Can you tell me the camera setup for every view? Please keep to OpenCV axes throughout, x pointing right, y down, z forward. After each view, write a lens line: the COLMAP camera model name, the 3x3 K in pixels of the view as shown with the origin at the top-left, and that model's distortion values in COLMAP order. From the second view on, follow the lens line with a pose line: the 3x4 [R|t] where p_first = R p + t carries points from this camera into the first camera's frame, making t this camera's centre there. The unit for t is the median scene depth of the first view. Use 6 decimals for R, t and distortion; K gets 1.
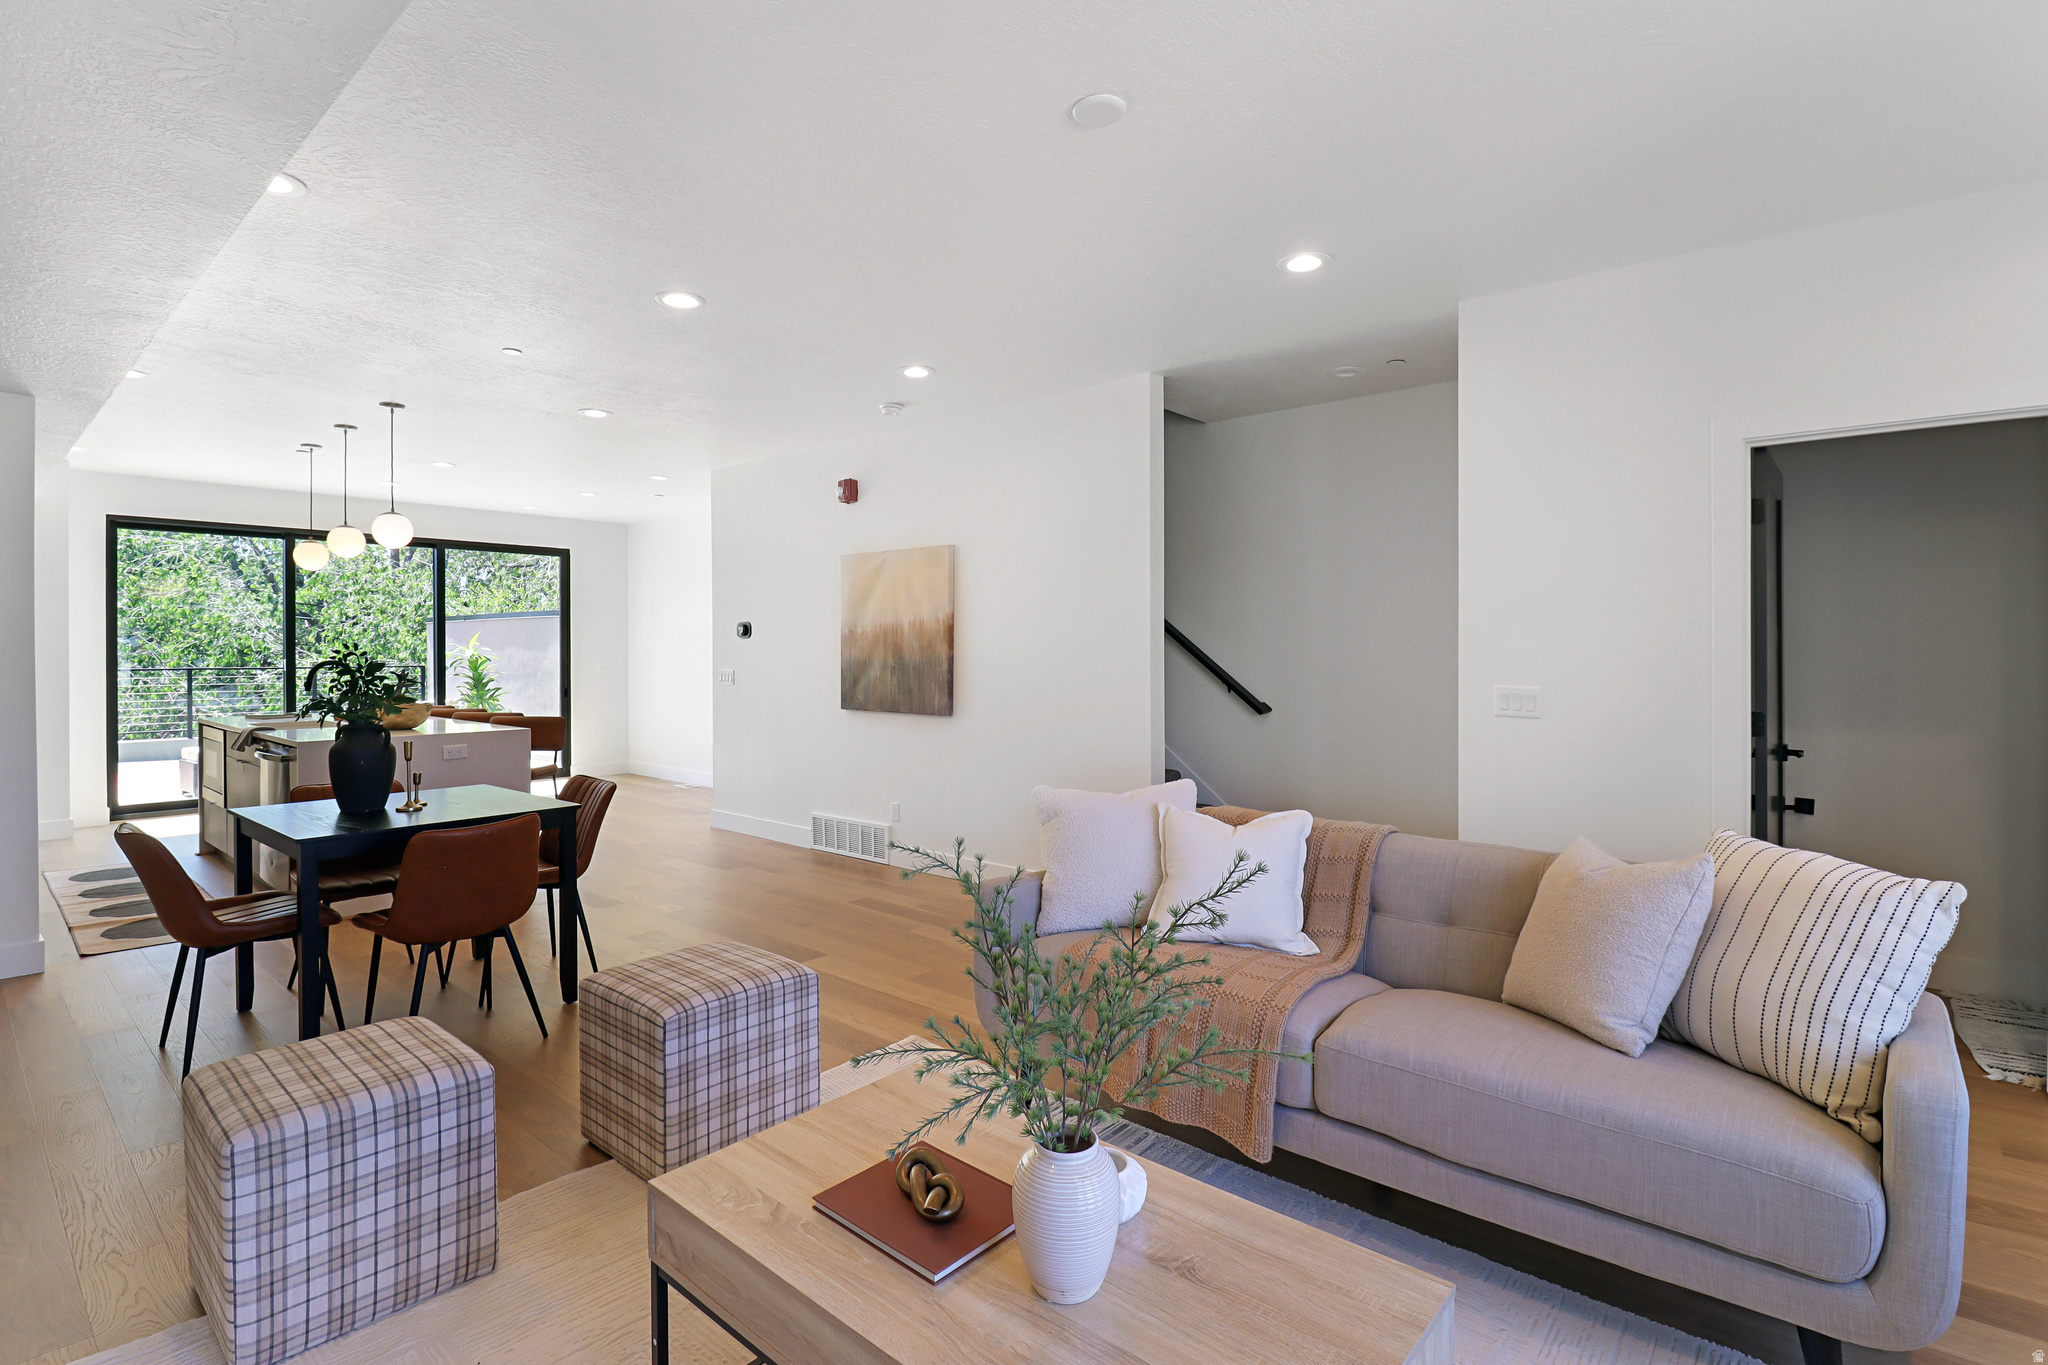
lens RADIAL K [[980.4, 0, 1026.8], [0, 980.4, 656.7], [0, 0, 1]] dist [0.001162, 0.000289]
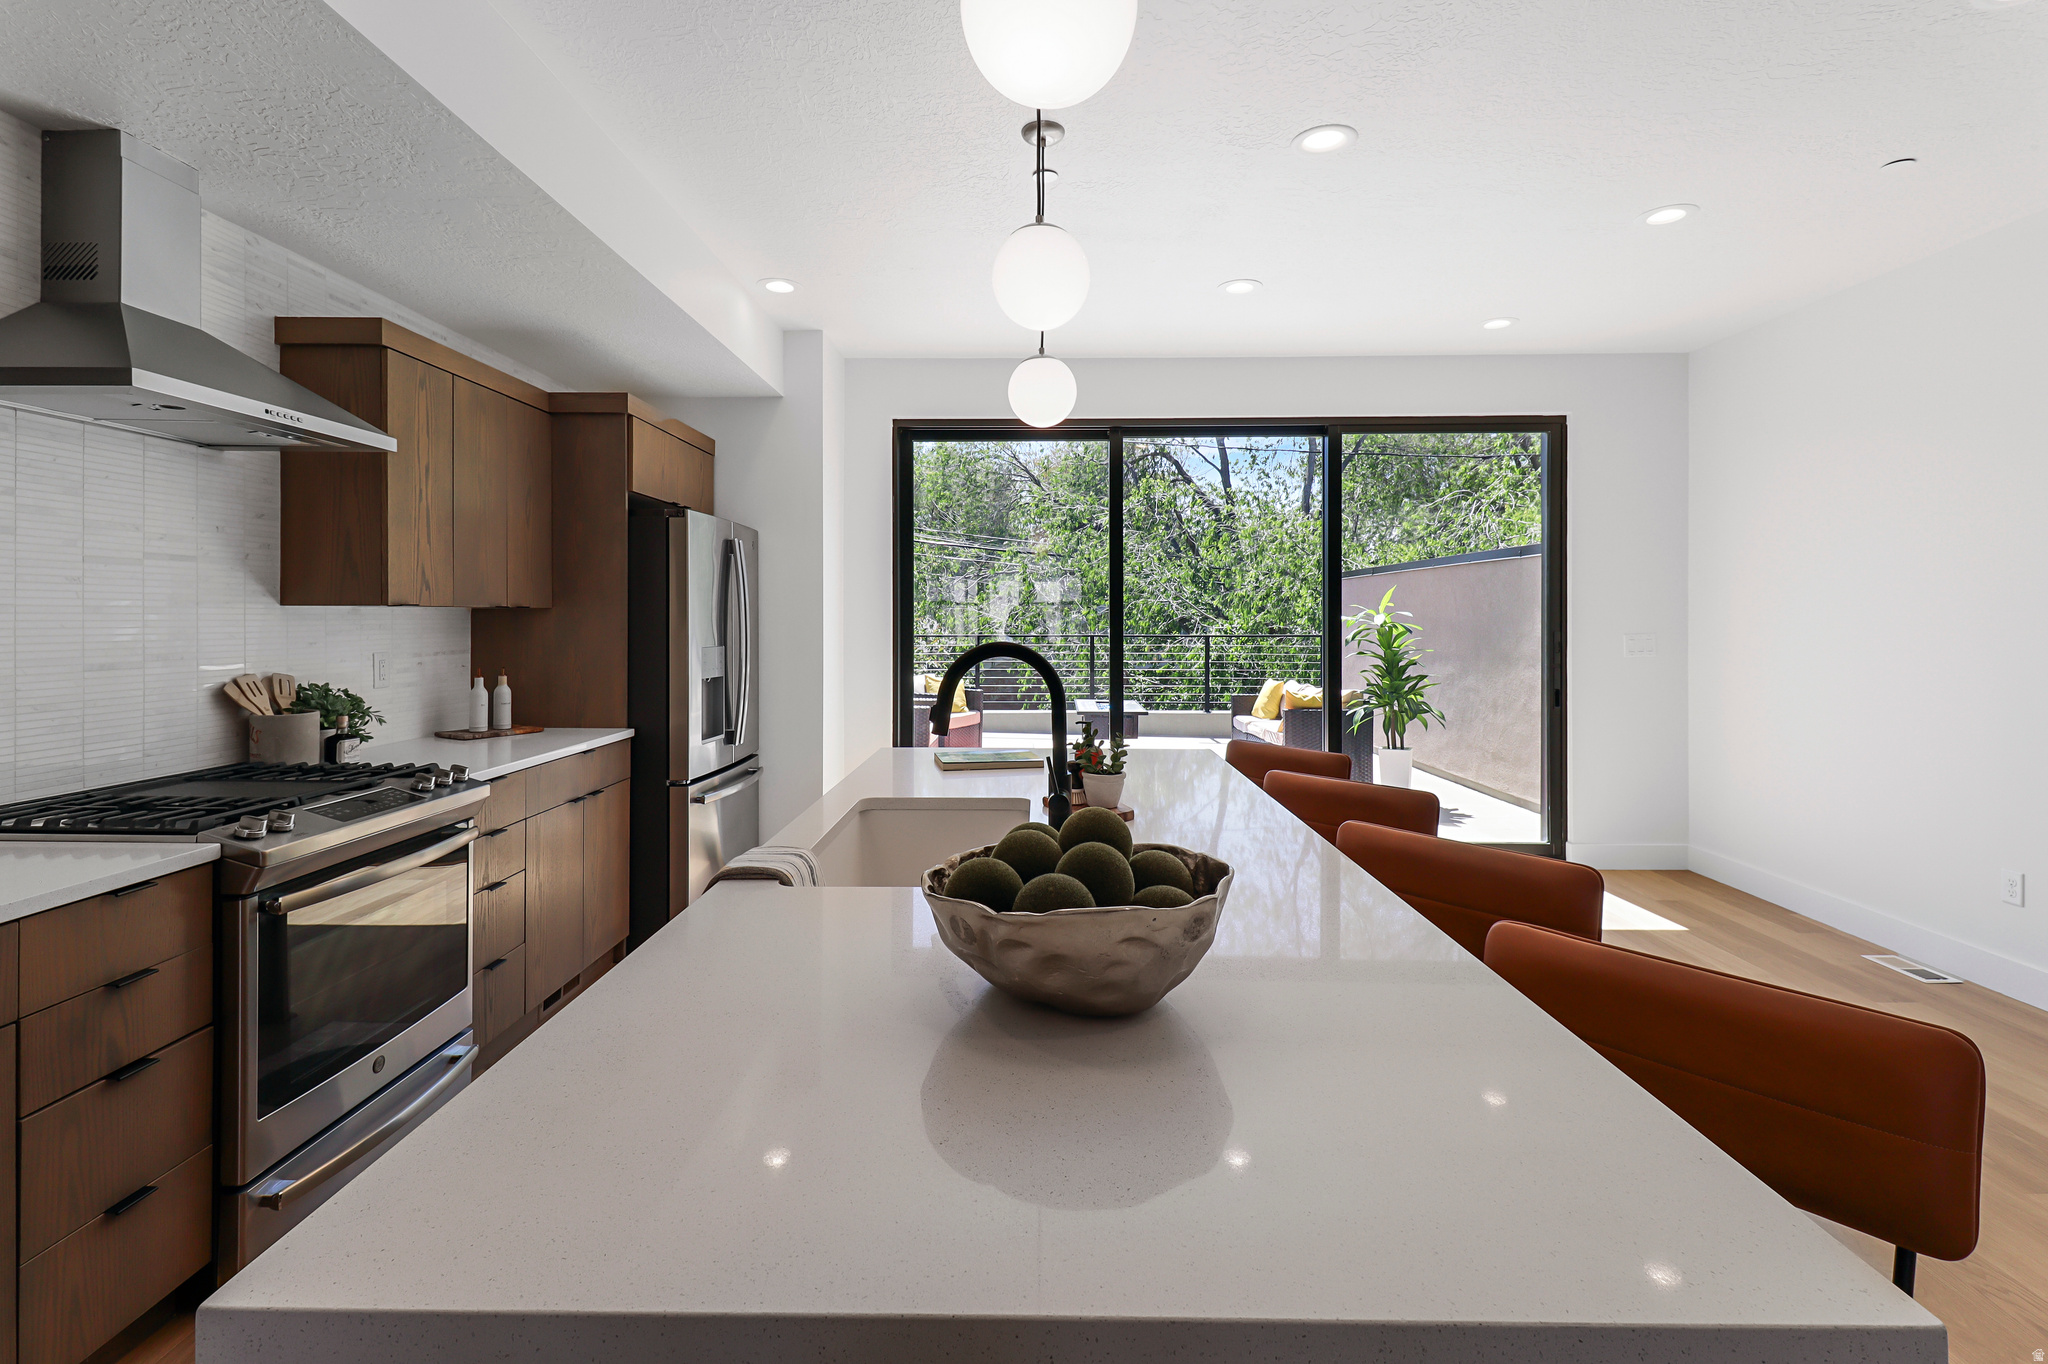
lens RADIAL K [[958.2, 0, 1027.9], [0, 958.2, 615.7], [0, 0, 1]] dist [0.030461, -0.015646]
pose [[0.647188, 0.002387, -0.762326, -0.255319], [-0.008237, 0.999959, -0.003862, -0.002134], [0.762286, 0.008779, 0.647181, 0.448589]]
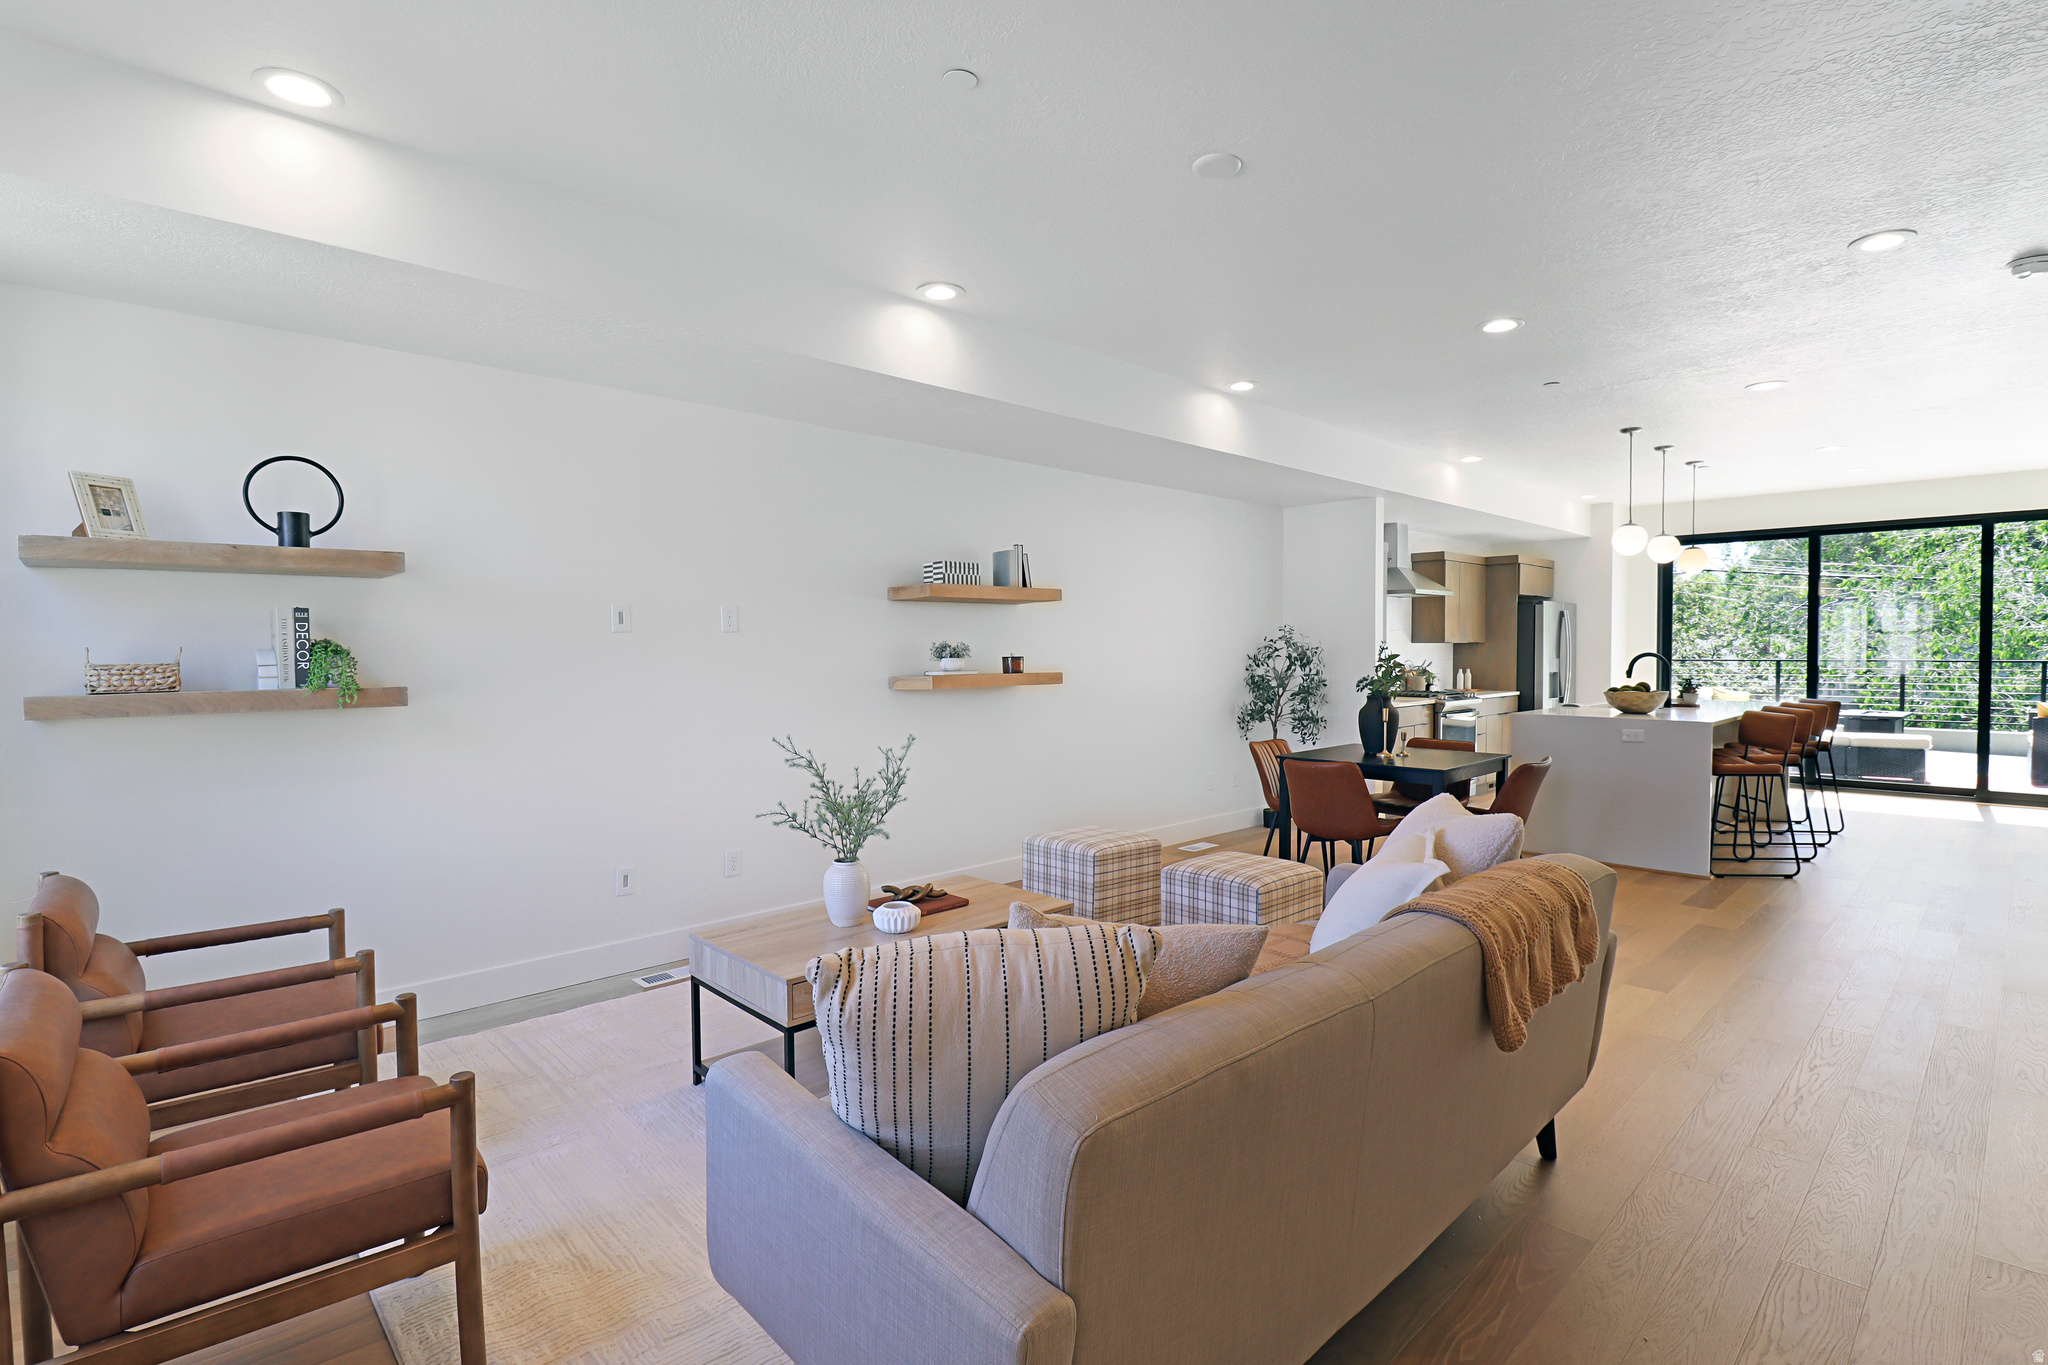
lens RADIAL K [[955.9, 0, 1024.0], [0, 955.9, 682.5], [0, 0, 1]] dist [0.001709, -0.014927]
pose [[-0.100995, 0.038296, -0.994150, 0.283256], [-0.001121, 0.999254, 0.038606, -0.001700], [0.994886, 0.005013, -0.100877, 0.209847]]
